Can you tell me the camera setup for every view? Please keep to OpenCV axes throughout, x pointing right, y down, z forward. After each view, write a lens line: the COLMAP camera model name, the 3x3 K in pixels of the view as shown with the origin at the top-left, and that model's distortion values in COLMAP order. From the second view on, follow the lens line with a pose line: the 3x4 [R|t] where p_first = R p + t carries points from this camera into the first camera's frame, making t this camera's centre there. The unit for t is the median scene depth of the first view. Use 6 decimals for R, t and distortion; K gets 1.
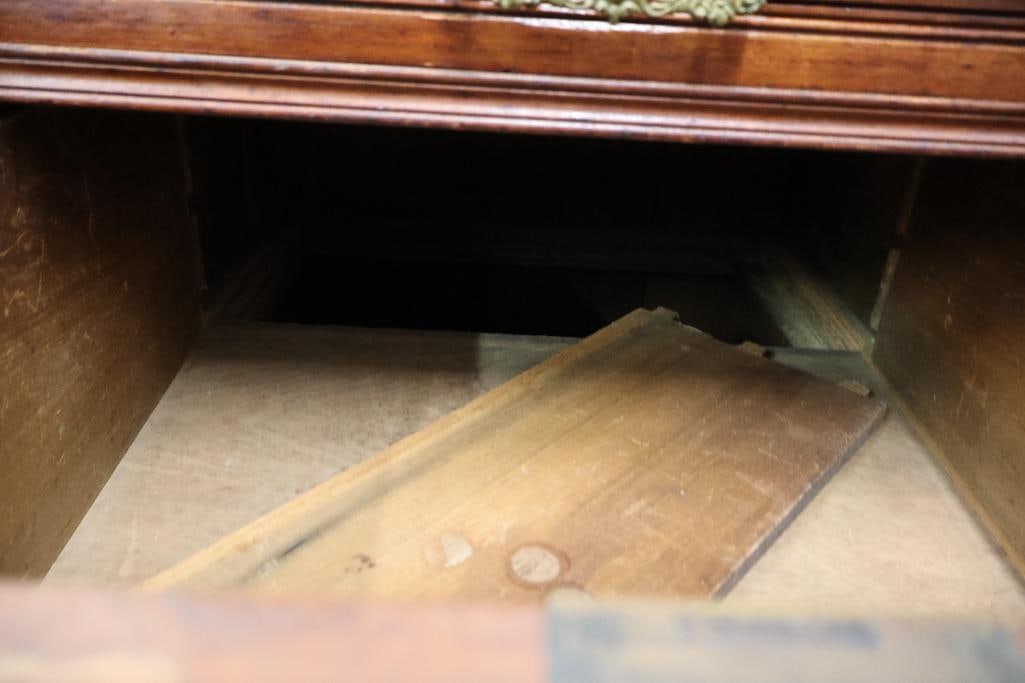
lens RADIAL K [[855.1, 0, 512.5], [0, 855.1, 341.5], [0, 0, 1]] dist [0.007605, 0.000933]
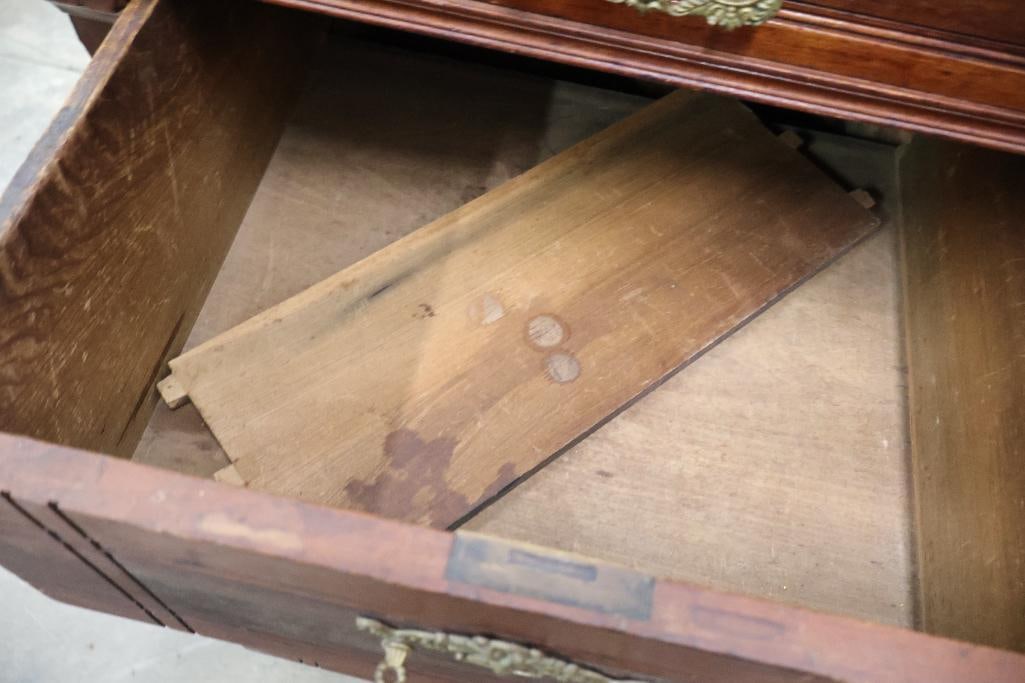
lens RADIAL K [[855.1, 0, 512.5], [0, 855.1, 341.5], [0, 0, 1]] dist [0.007605, 0.000933]
pose [[0.980063, 0.180247, -0.083587, 0.087001], [-0.114316, 0.855653, 0.504768, -0.397231], [0.162505, -0.485149, 0.859199, -0.207858]]
